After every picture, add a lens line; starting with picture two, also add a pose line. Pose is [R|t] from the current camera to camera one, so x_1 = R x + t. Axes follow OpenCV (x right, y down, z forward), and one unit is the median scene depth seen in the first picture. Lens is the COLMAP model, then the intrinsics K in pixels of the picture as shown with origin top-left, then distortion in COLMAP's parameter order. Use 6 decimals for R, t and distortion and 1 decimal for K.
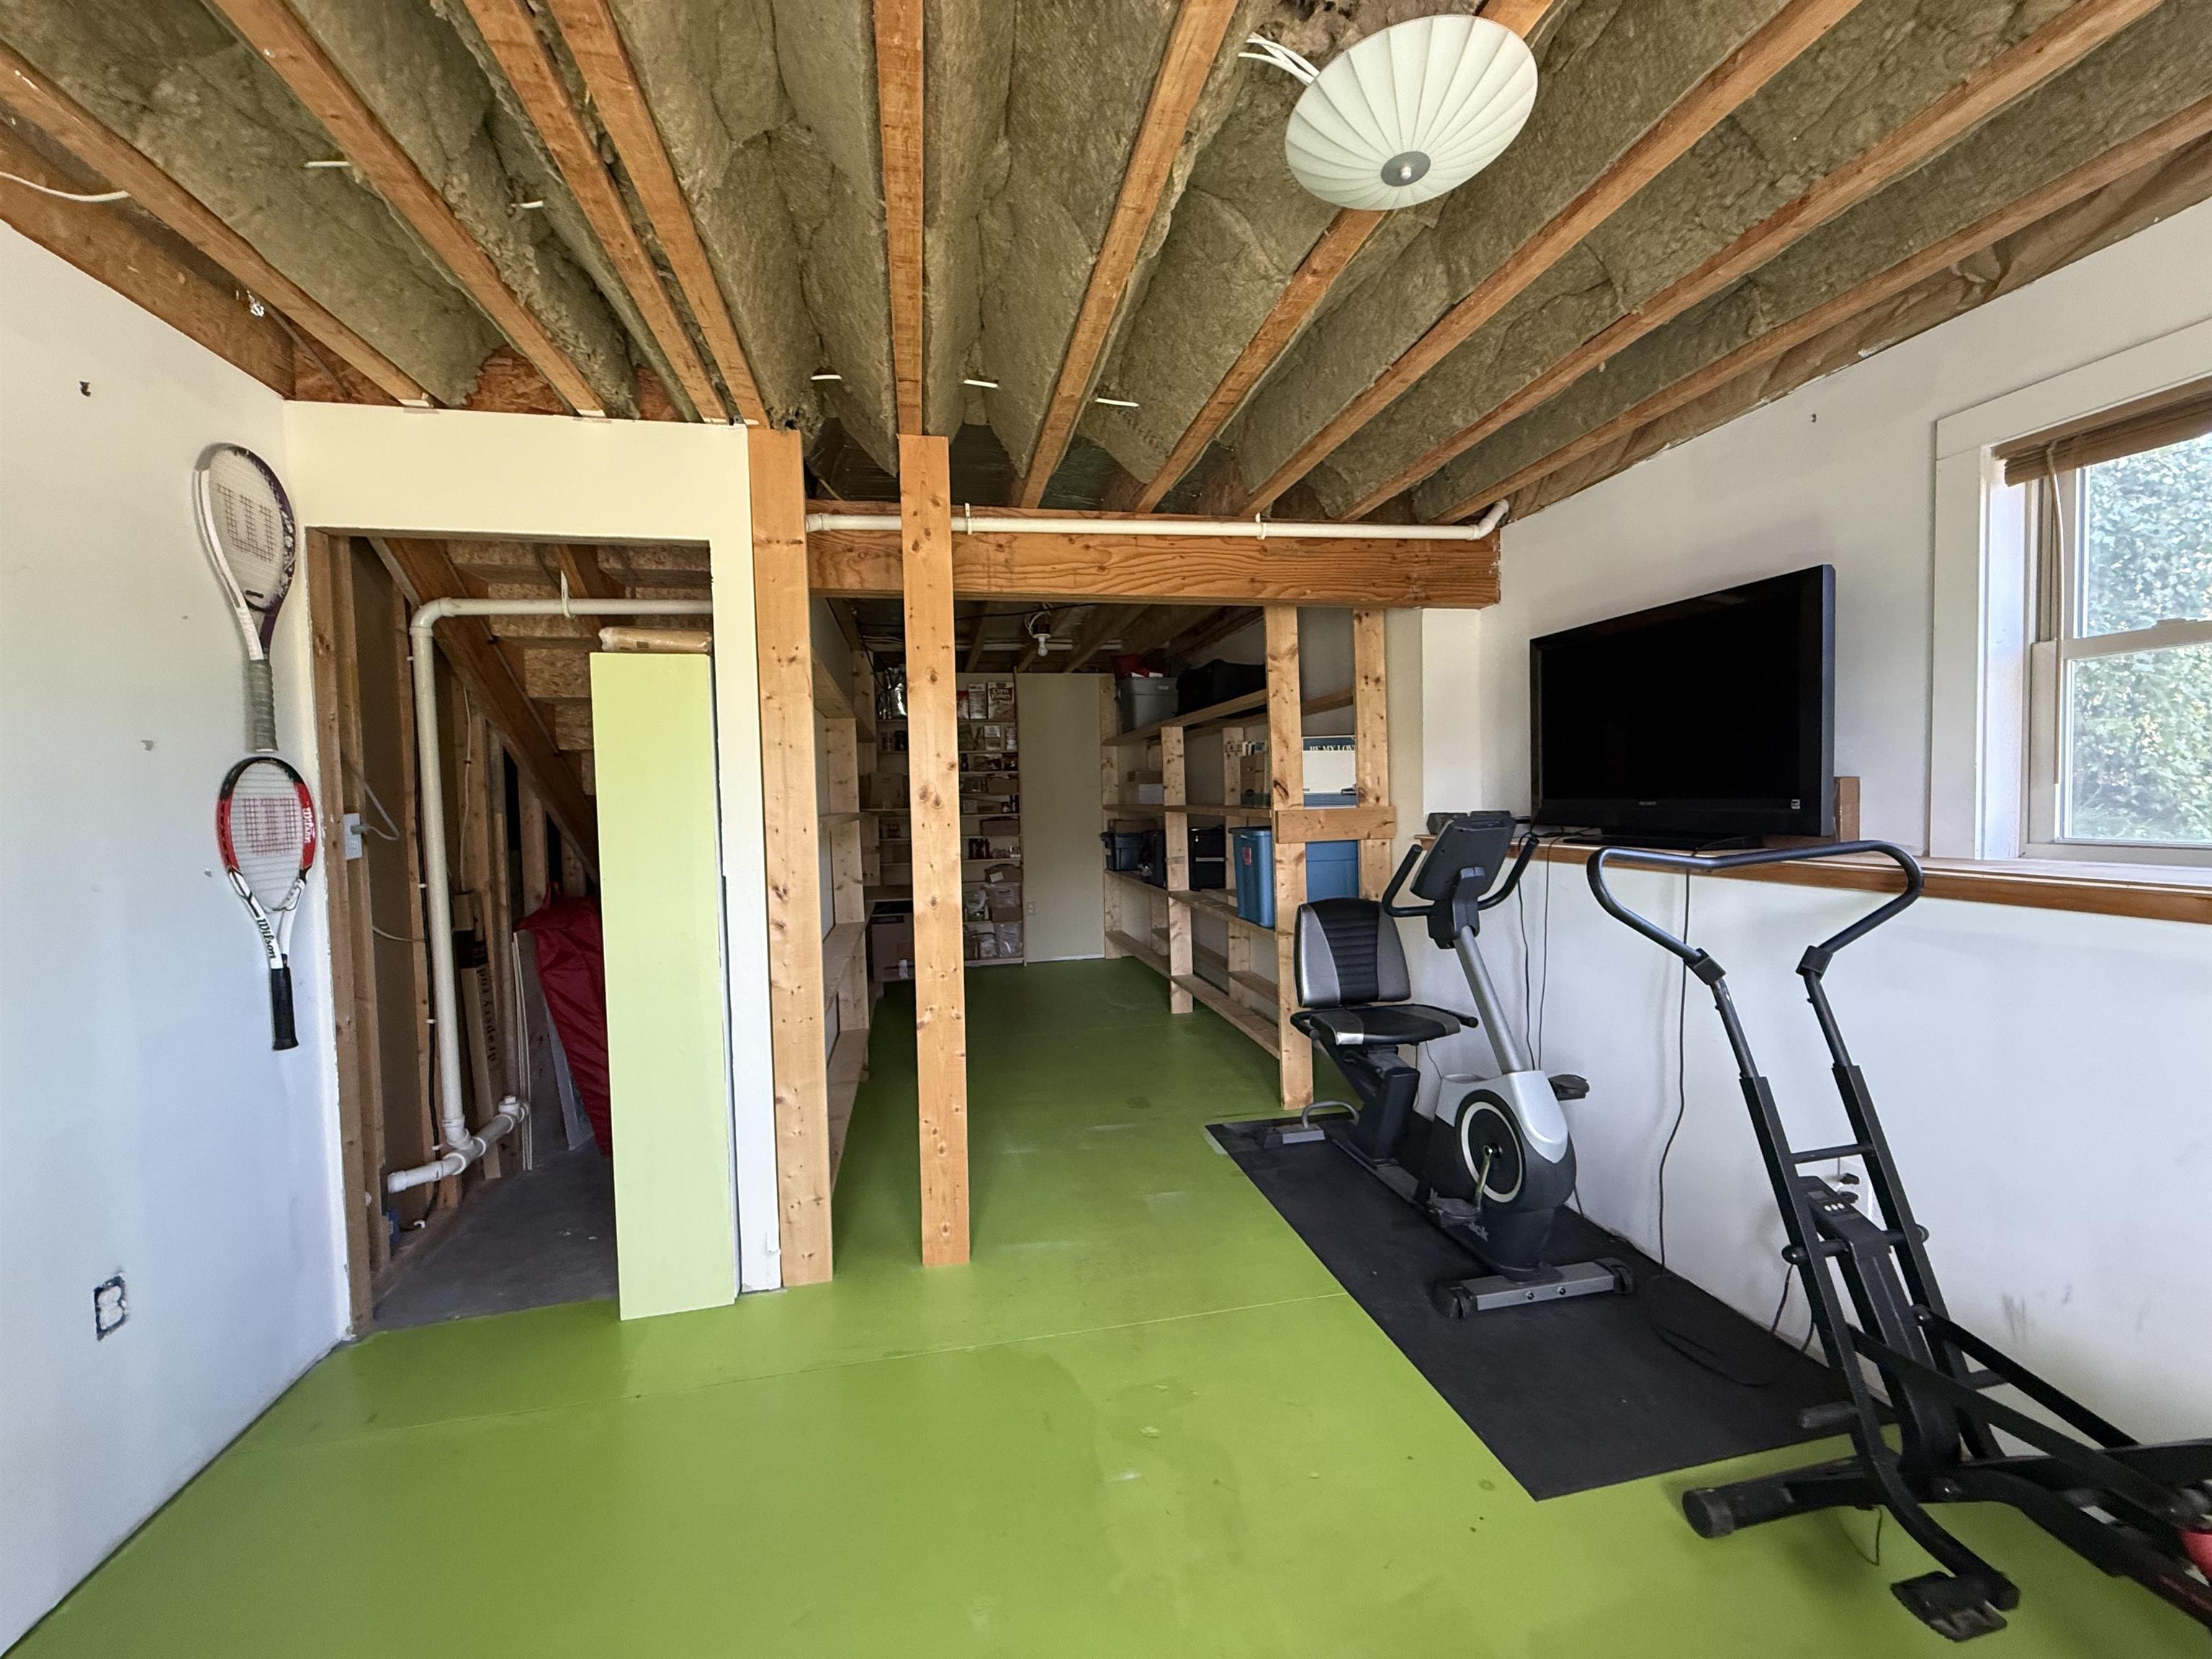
lens RADIAL K [[886.0, 0, 1109.6], [0, 886.0, 823.9], [0, 0, 1]] dist [0.000023, 0.000029]
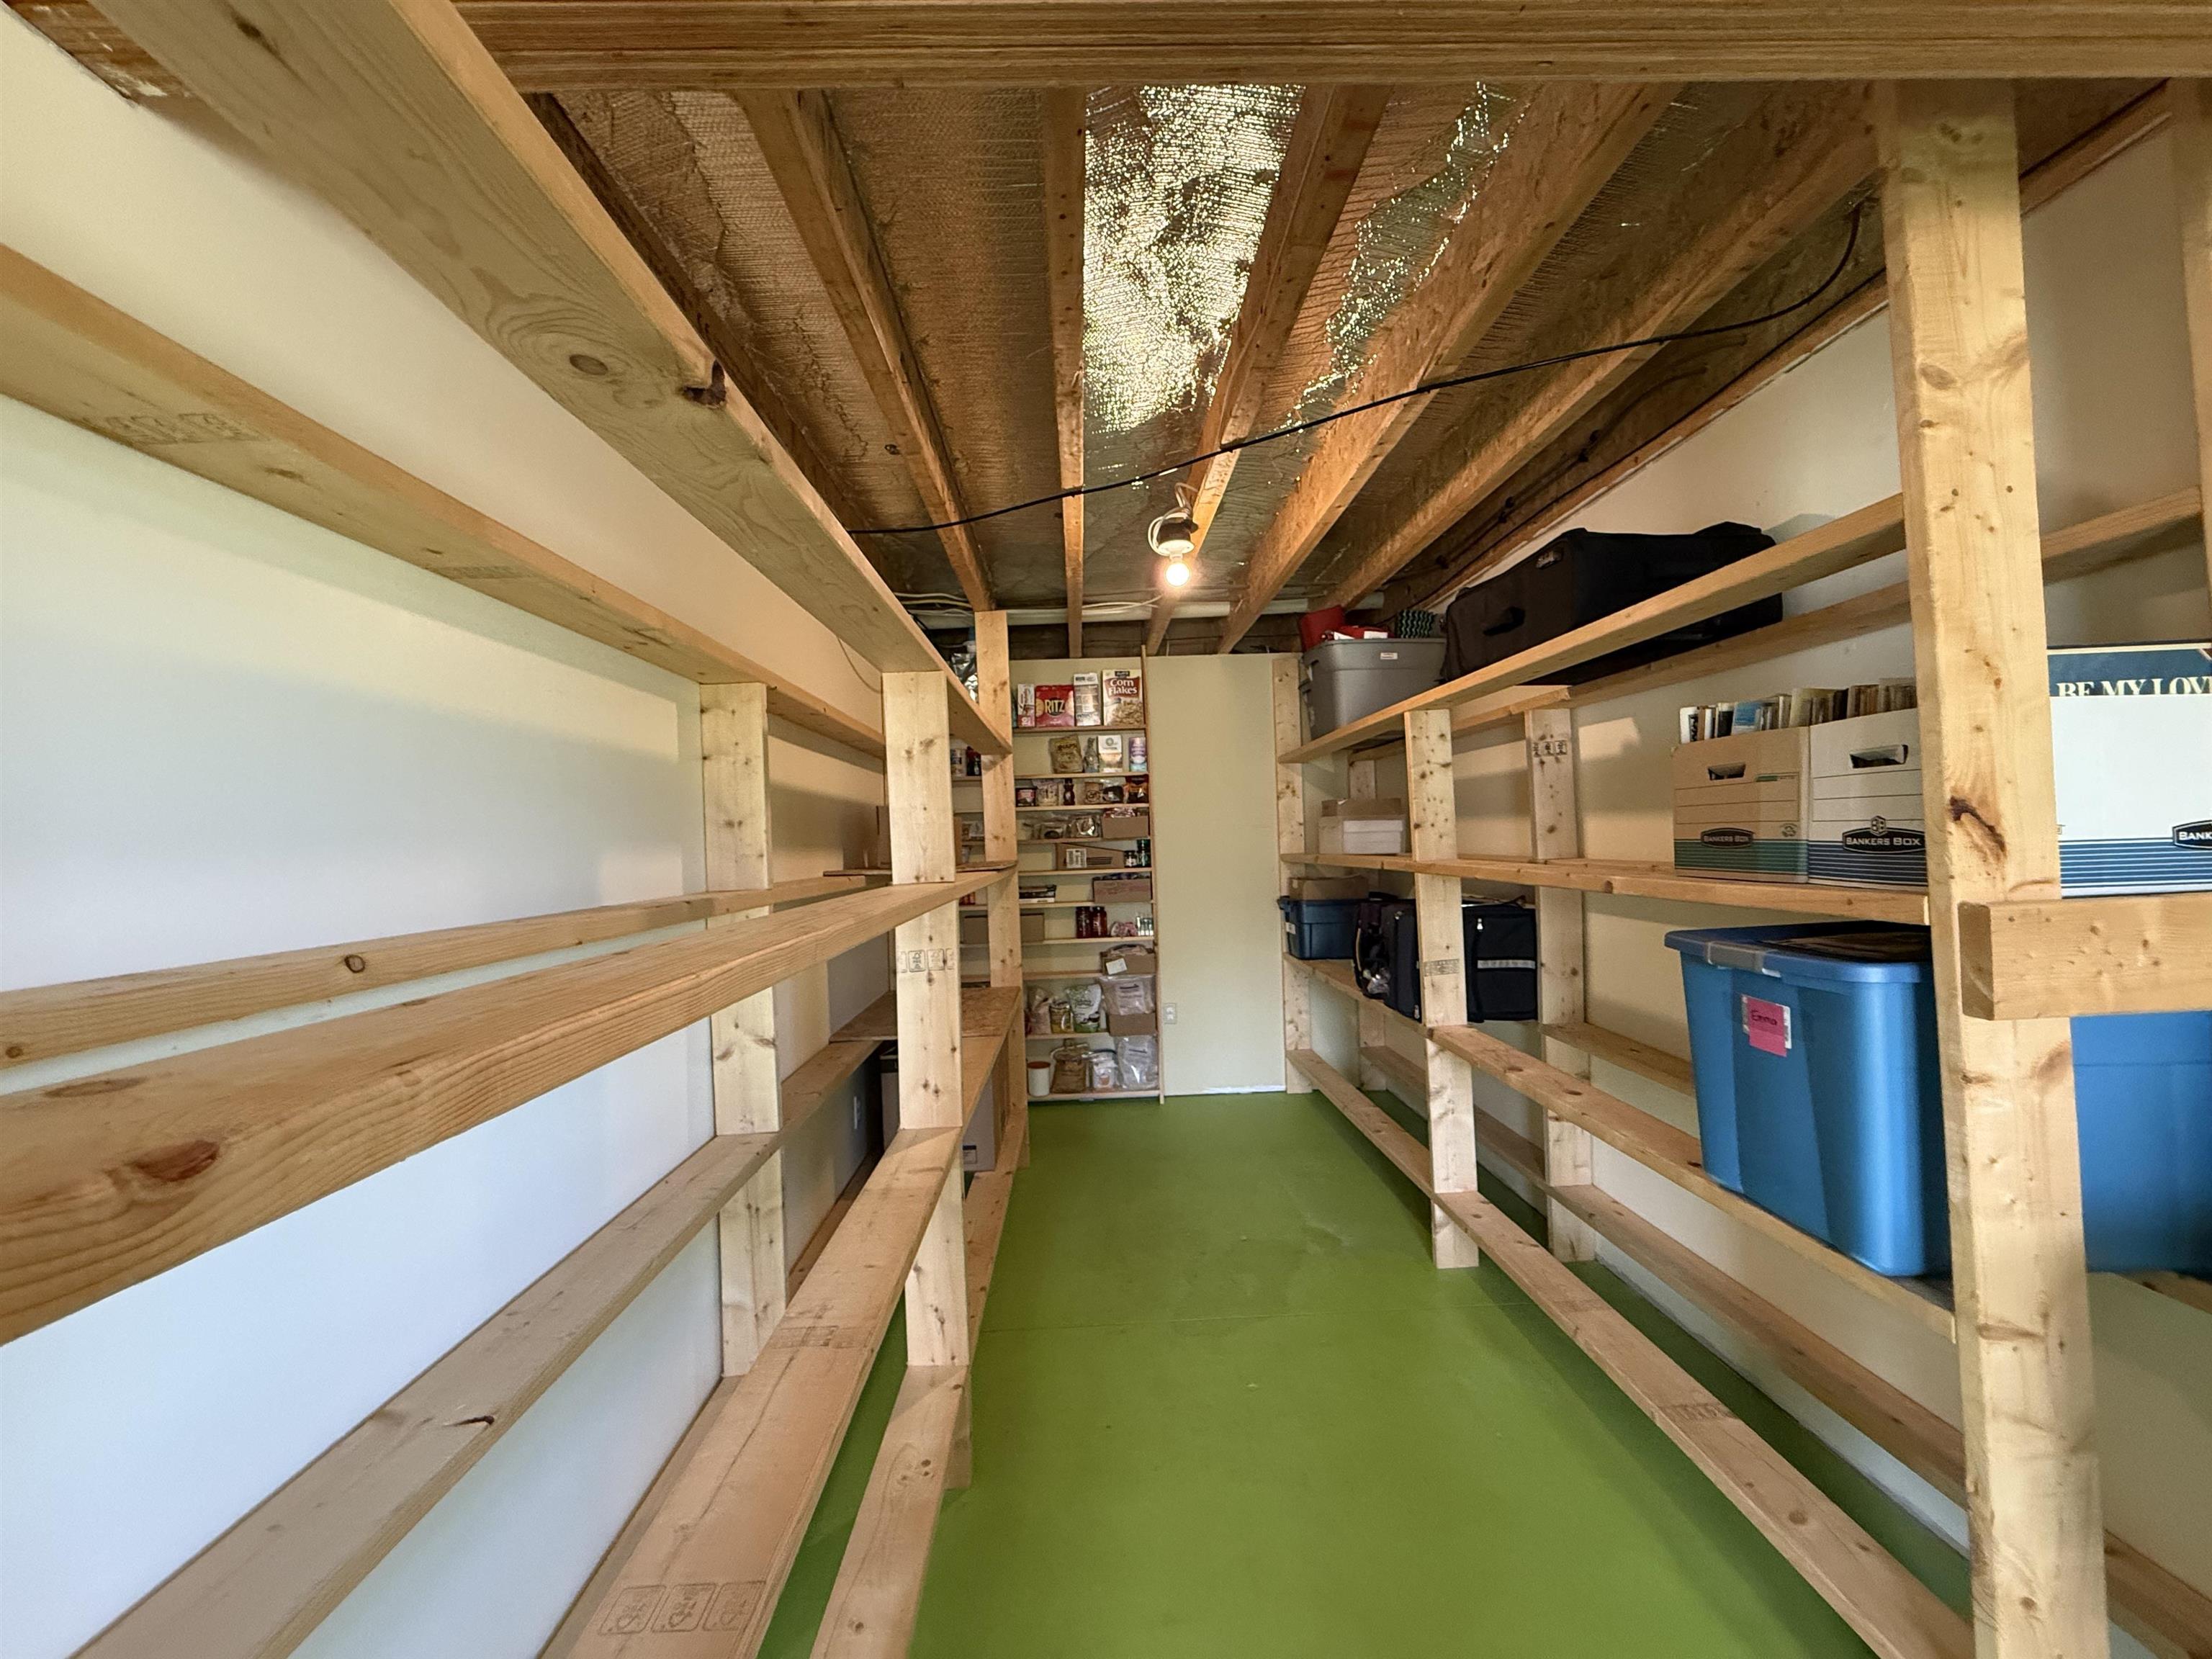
lens RADIAL K [[886.0, 0, 1114.2], [0, 886.0, 818.8], [0, 0, 1]] dist [0.000023, 0.000029]
pose [[0.985980, -0.011414, -0.166473, -0.019874], [0.002991, 0.998706, -0.050760, -0.015149], [0.166837, 0.049550, 0.984739, 0.357768]]
